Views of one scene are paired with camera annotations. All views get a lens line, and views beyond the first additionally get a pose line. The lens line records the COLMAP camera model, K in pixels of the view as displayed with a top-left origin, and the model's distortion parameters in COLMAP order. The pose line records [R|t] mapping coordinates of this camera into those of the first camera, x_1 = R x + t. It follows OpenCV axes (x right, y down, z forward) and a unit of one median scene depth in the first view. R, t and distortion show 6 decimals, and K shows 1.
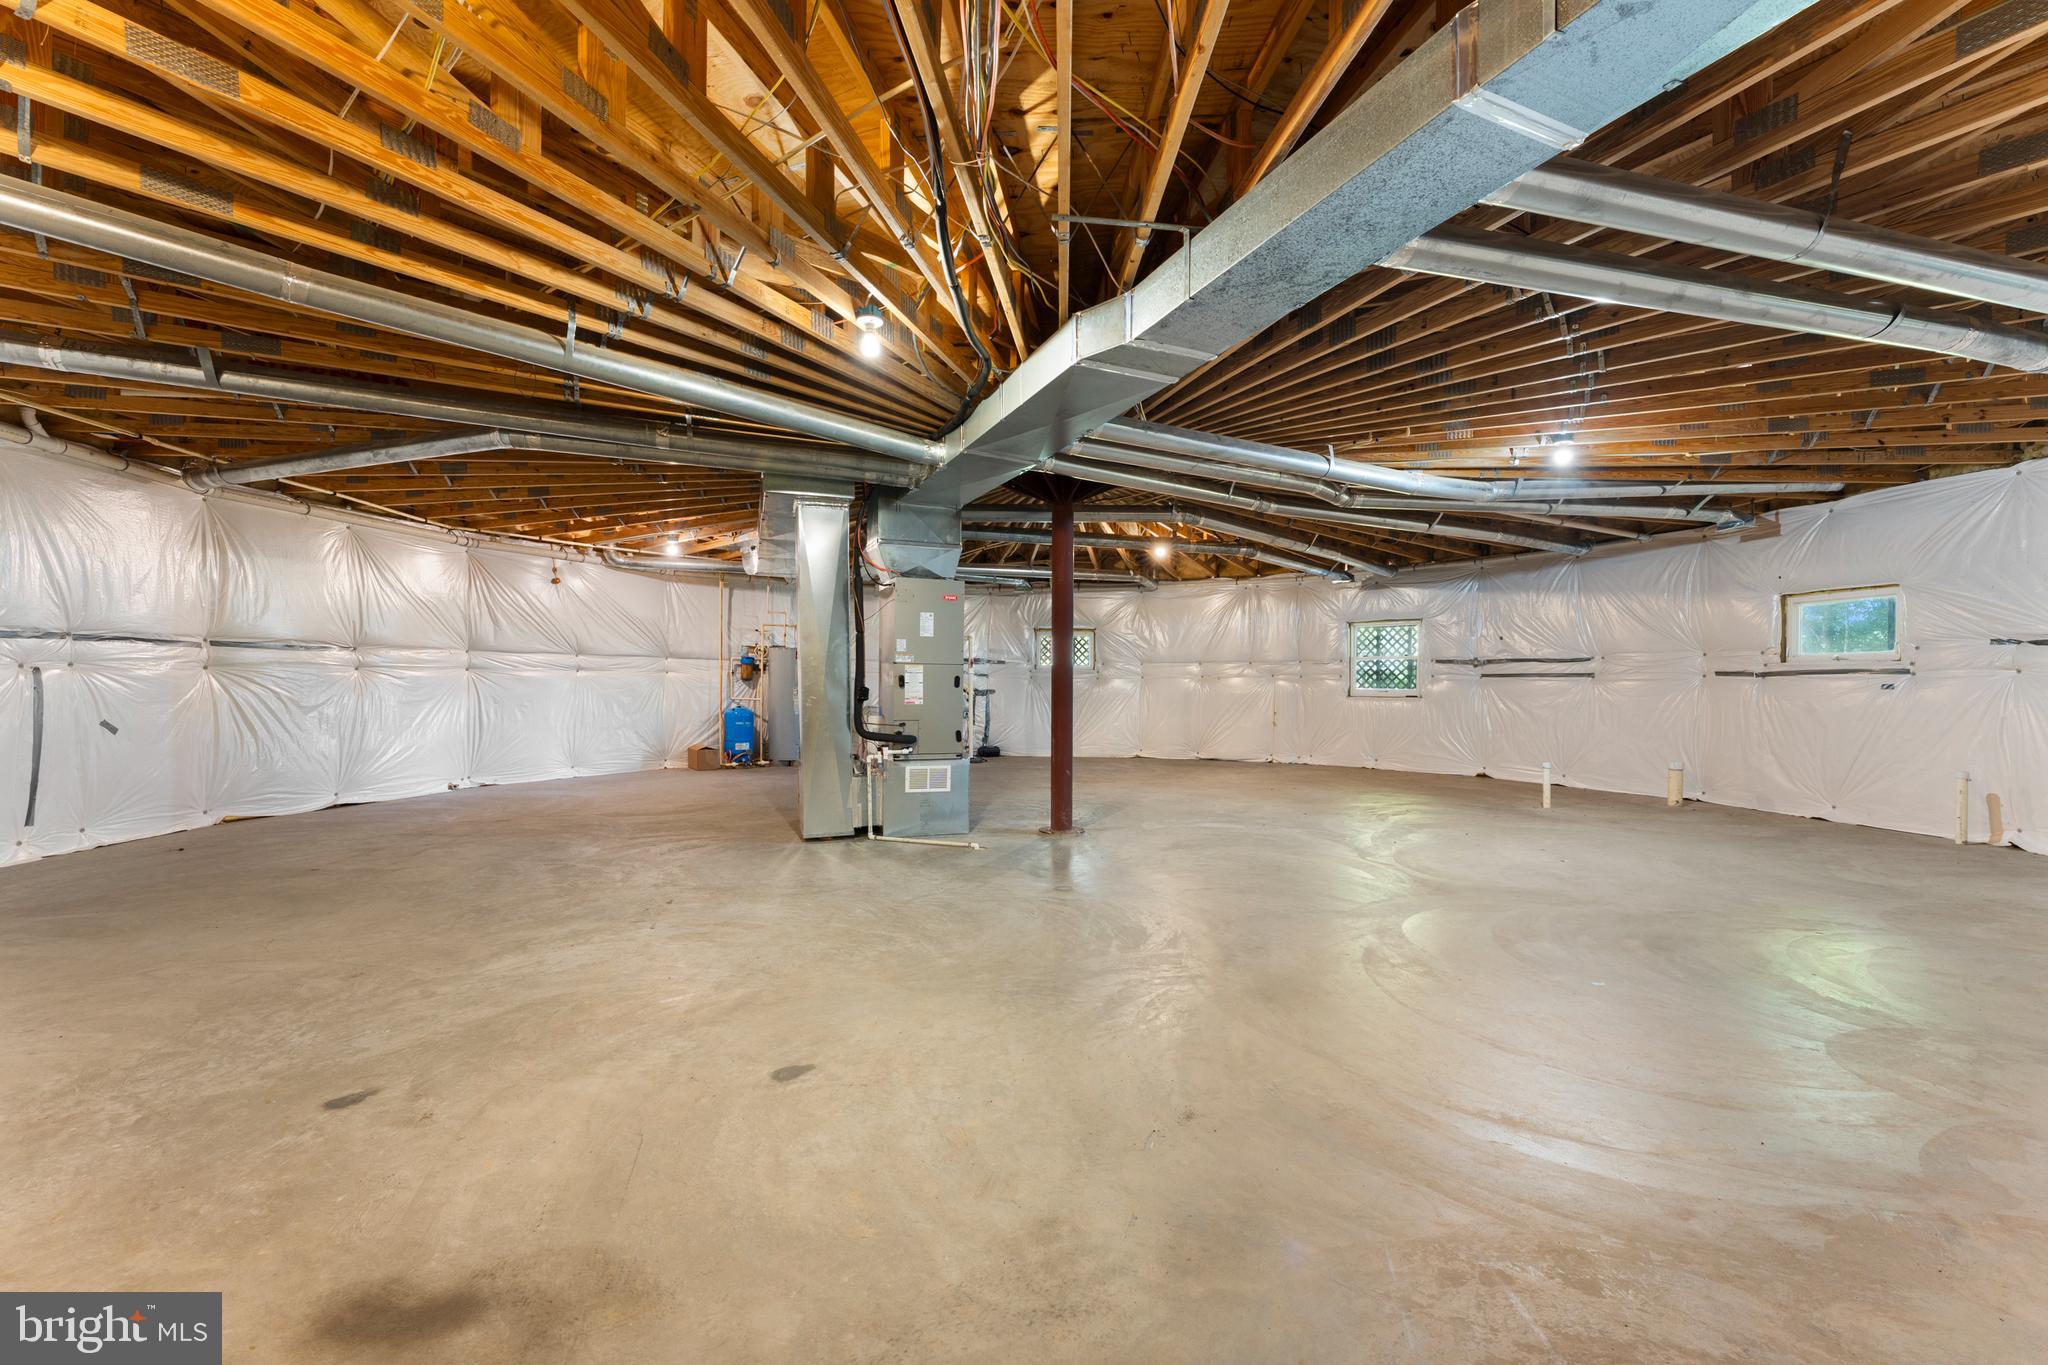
lens RADIAL K [[807.2, 0, 1024.0], [0, 807.2, 682.5], [0, 0, 1]] dist [0.000651, 0.000003]
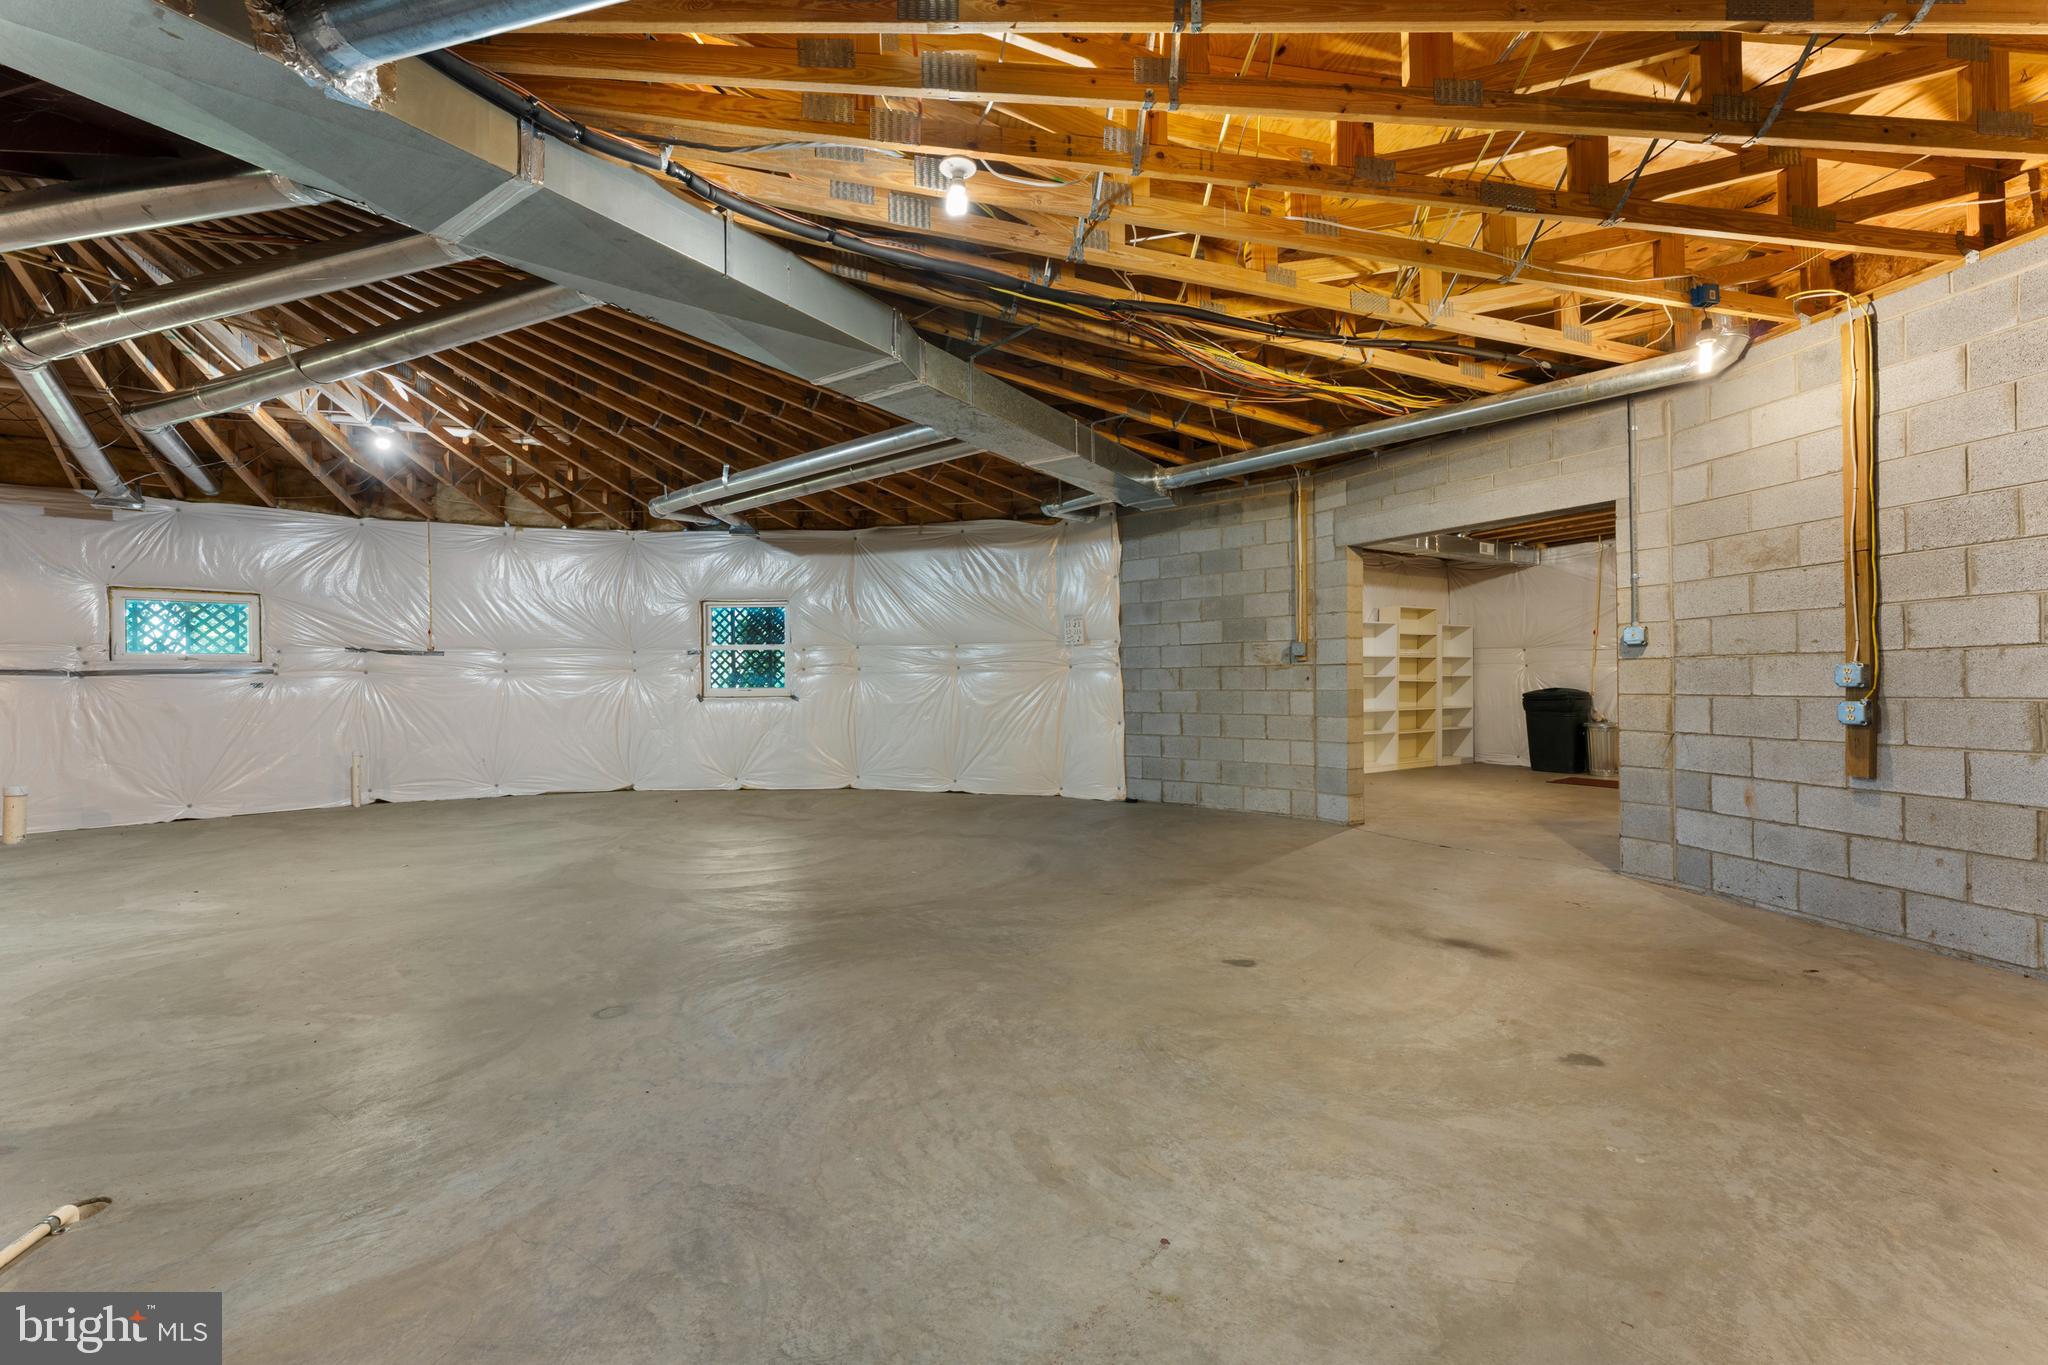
lens RADIAL K [[807.2, 0, 1024.0], [0, 807.2, 682.5], [0, 0, 1]] dist [0.000651, 0.000003]
pose [[-0.540936, -0.004206, 0.841053, -0.812058], [0.006744, 0.999934, 0.009338, -0.003882], [-0.841037, 0.010723, -0.540872, 1.340672]]
